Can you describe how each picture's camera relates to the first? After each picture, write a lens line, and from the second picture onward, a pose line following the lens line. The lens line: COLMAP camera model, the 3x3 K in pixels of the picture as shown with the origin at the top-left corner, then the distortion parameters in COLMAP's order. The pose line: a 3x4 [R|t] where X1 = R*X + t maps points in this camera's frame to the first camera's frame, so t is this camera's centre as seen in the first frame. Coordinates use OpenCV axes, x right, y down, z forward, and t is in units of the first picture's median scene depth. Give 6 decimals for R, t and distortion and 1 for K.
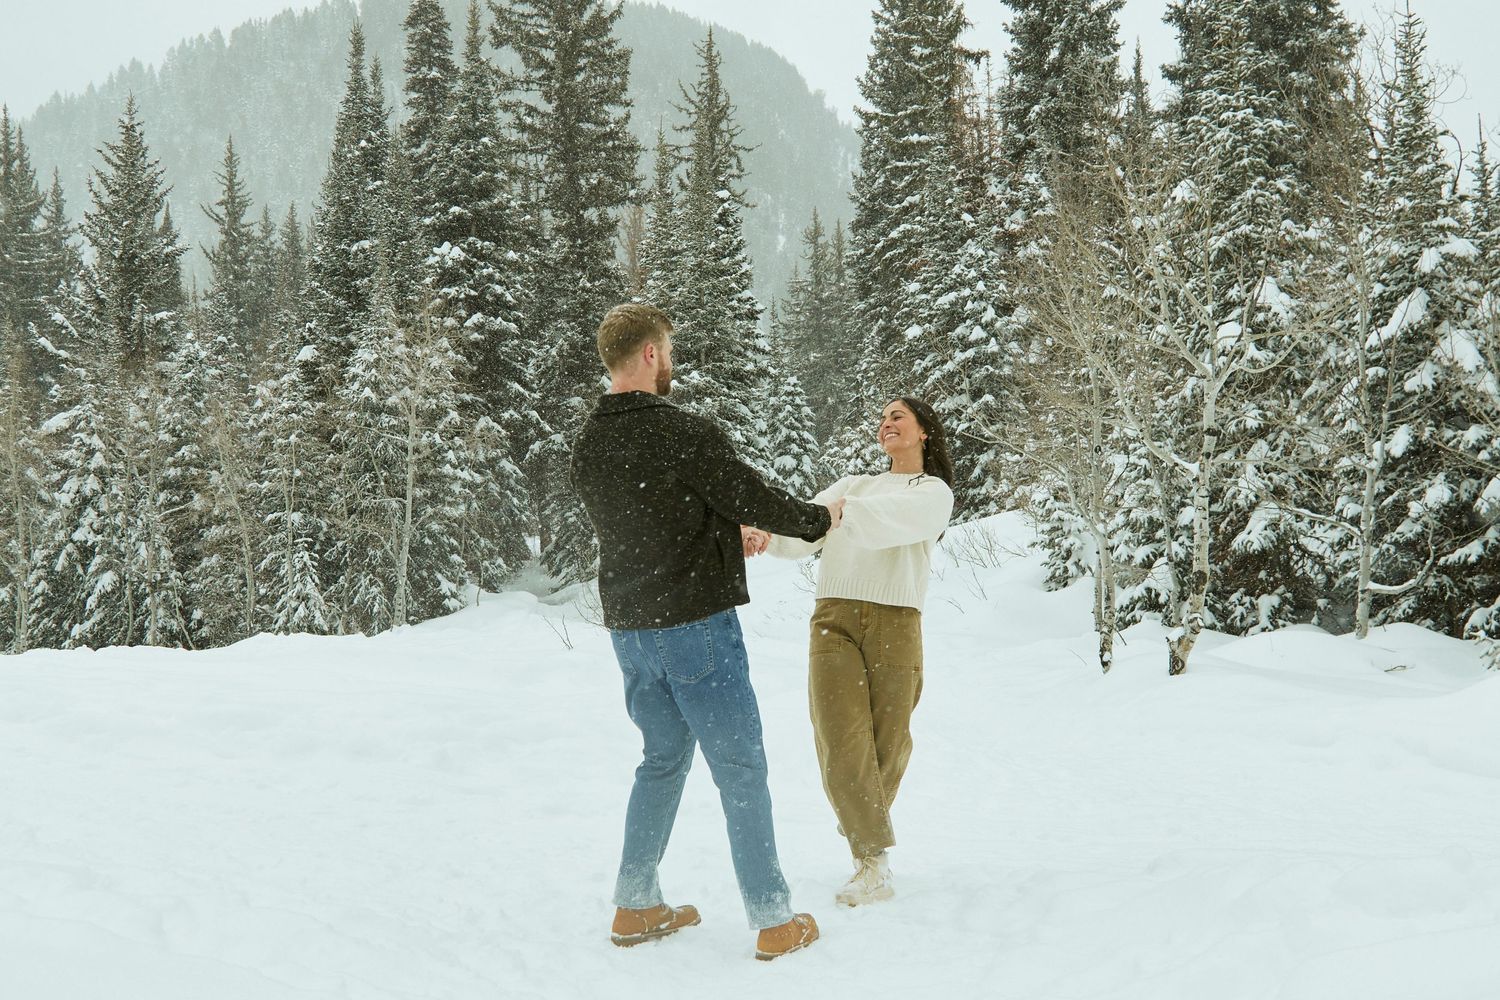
lens RADIAL K [[1203.0, 0, 750.0], [0, 1203.0, 500.0], [0, 0, 1]] dist [0.004985, 0.001348]
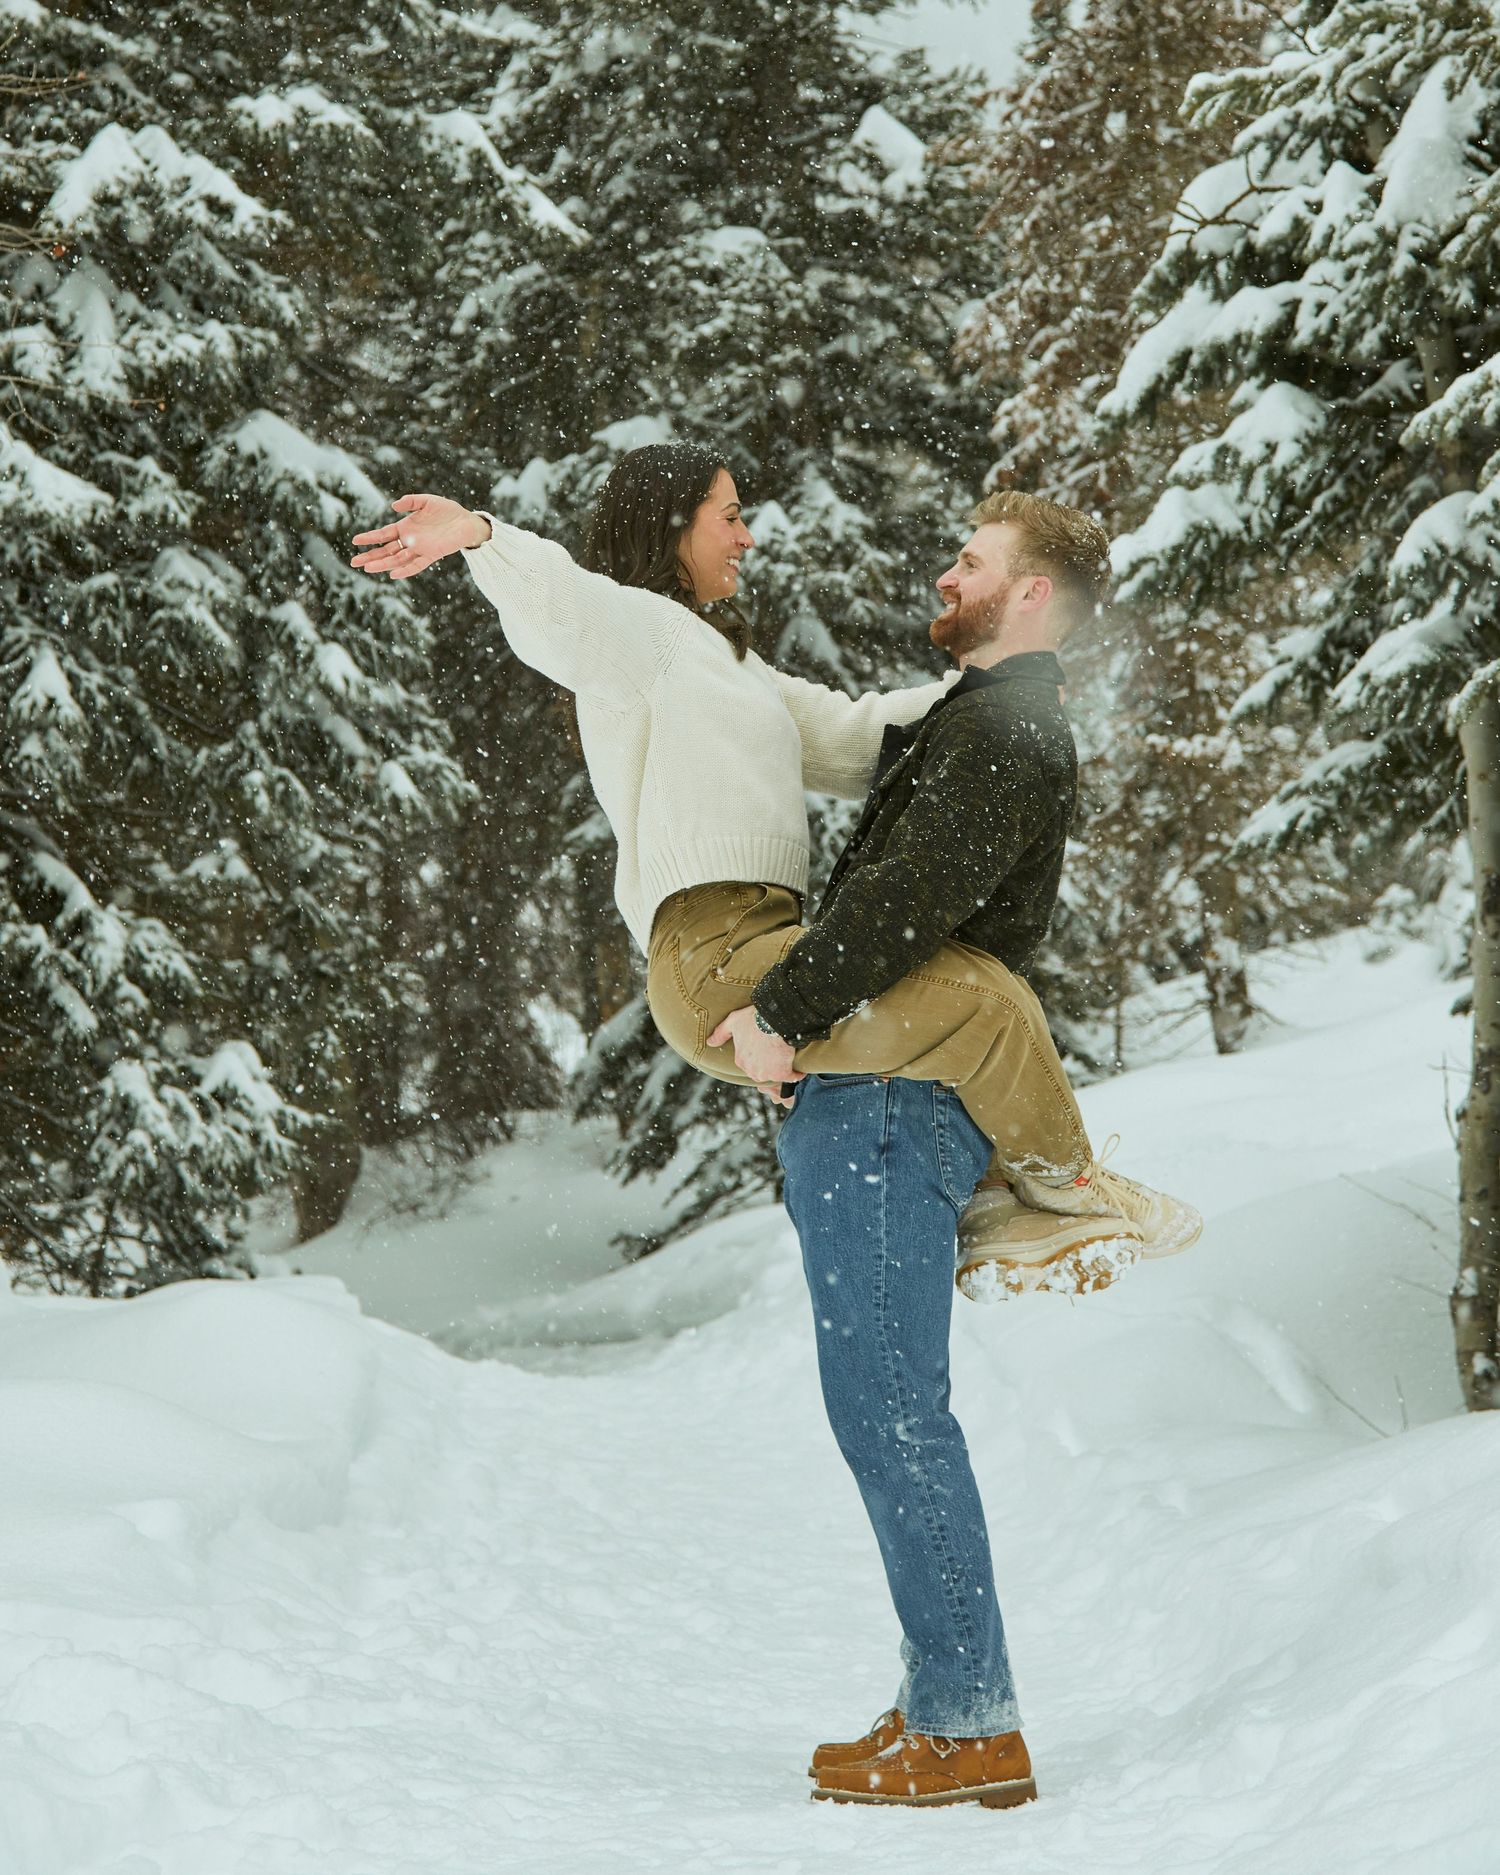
lens RADIAL K [[3230.6, 0, 750.0], [0, 3230.6, 937.5], [0, 0, 1]] dist [-0.013759, -0.033623]
pose [[0.989051, -0.026401, -0.145194, -0.086187], [0.024606, 0.999597, -0.014149, 0.041722], [0.145509, 0.010422, 0.989302, 0.608298]]
